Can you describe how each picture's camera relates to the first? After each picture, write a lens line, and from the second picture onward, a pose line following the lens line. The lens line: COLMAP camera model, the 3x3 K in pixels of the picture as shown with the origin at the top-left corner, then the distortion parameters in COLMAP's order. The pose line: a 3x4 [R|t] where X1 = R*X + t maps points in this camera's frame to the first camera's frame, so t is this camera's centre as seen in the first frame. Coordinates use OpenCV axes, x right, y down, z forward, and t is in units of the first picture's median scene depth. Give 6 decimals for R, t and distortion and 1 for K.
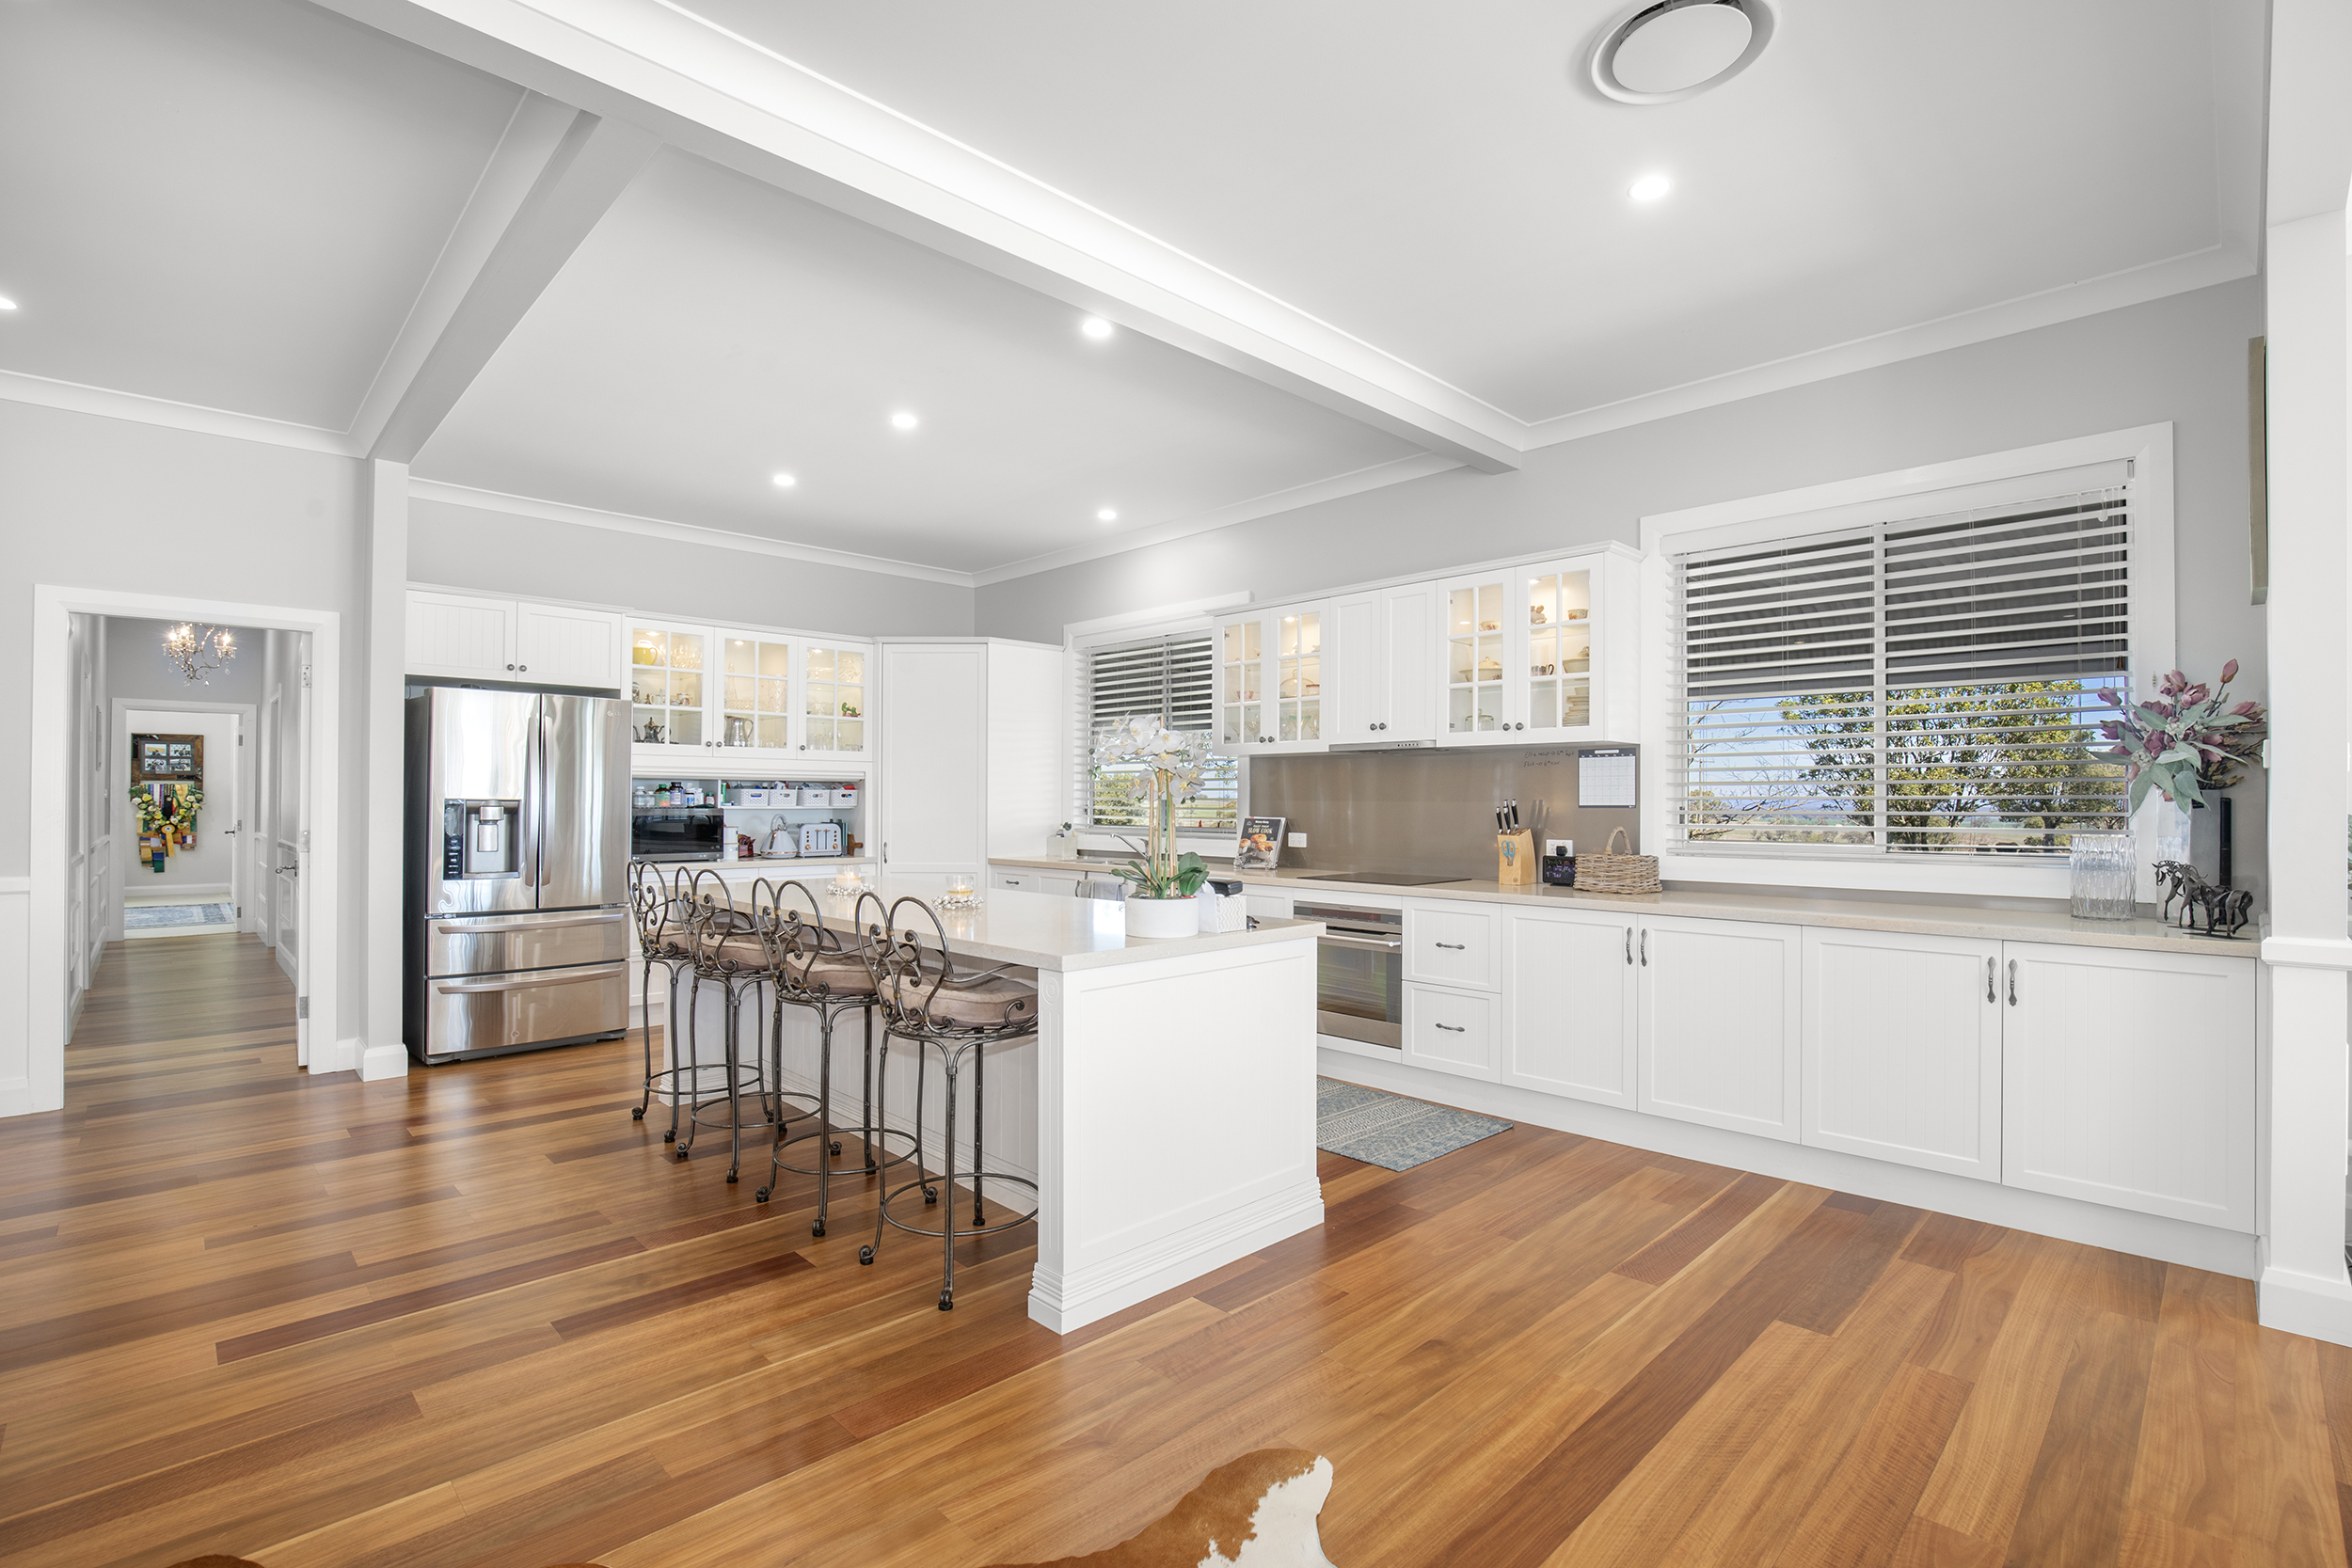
lens RADIAL K [[1067.6, 0, 1189.4], [0, 1067.6, 789.9], [0, 0, 1]] dist [-0.021351, 0.000681]
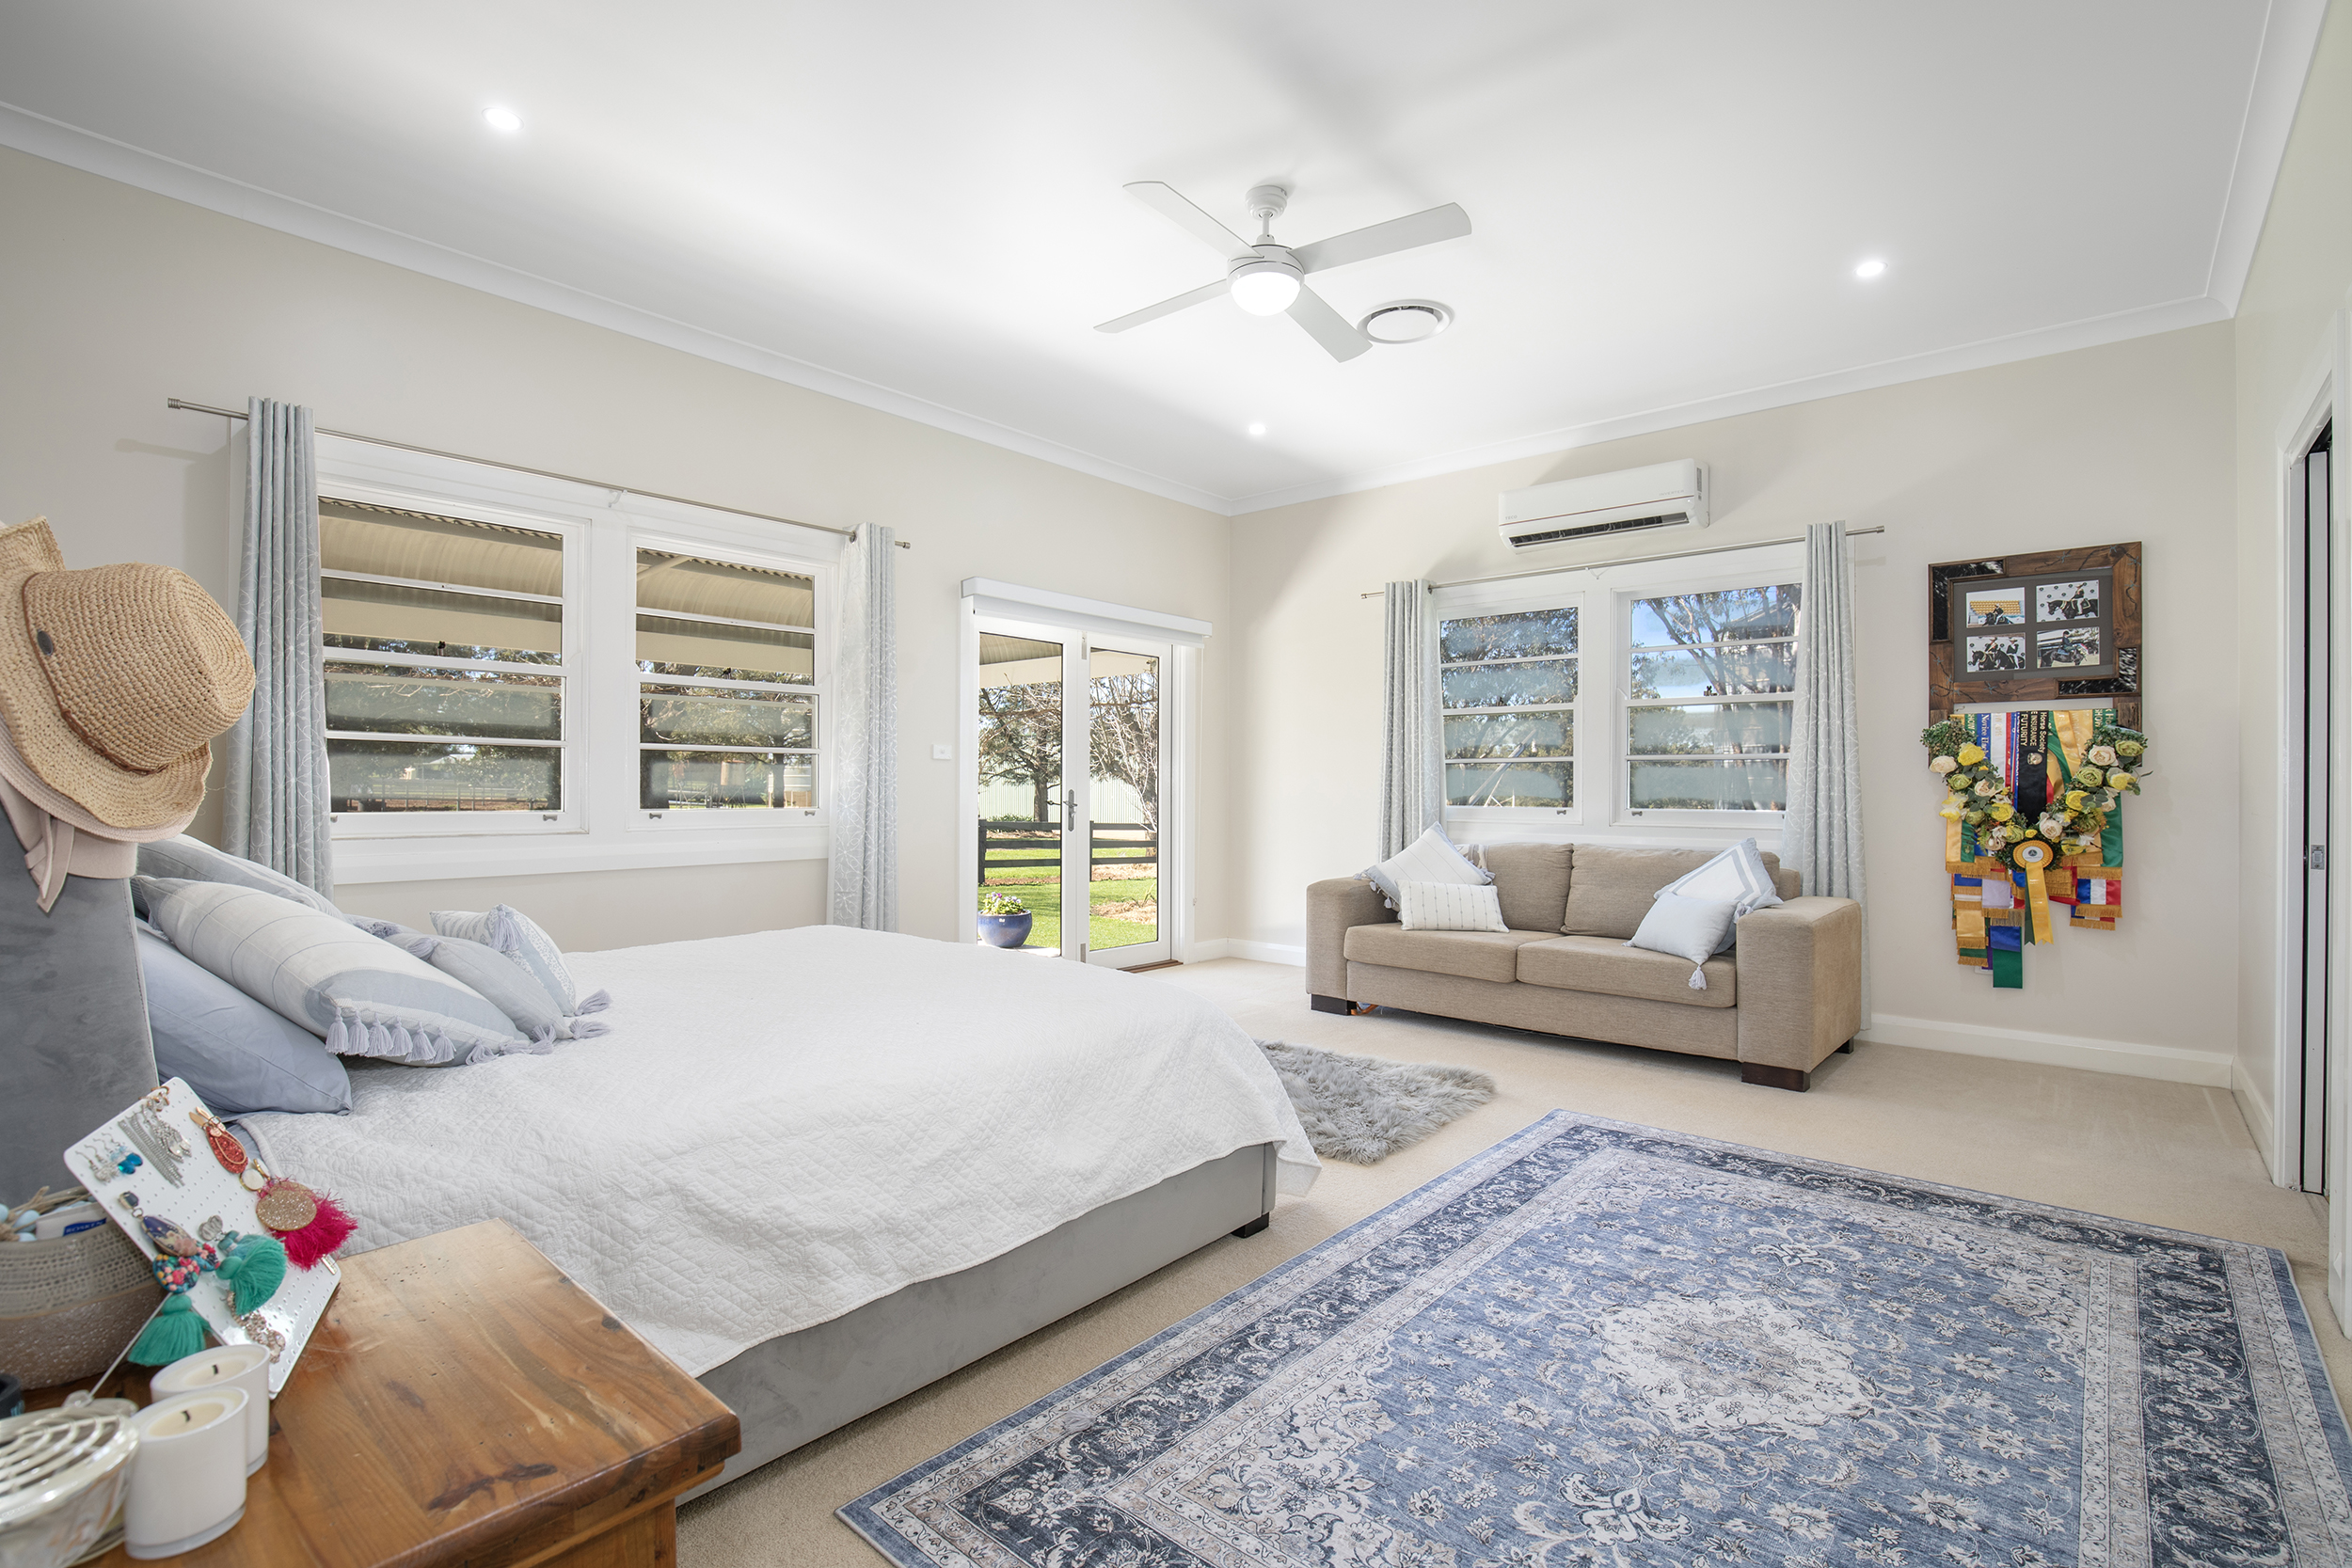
lens RADIAL K [[1067.6, 0, 1191.4], [0, 1067.6, 783.0], [0, 0, 1]] dist [-0.021351, 0.000681]
pose [[0.085014, -0.001996, -0.996378, -0.684681], [0.008058, 0.999967, -0.001316, 0.014592], [0.996347, -0.007917, 0.085028, 0.724131]]
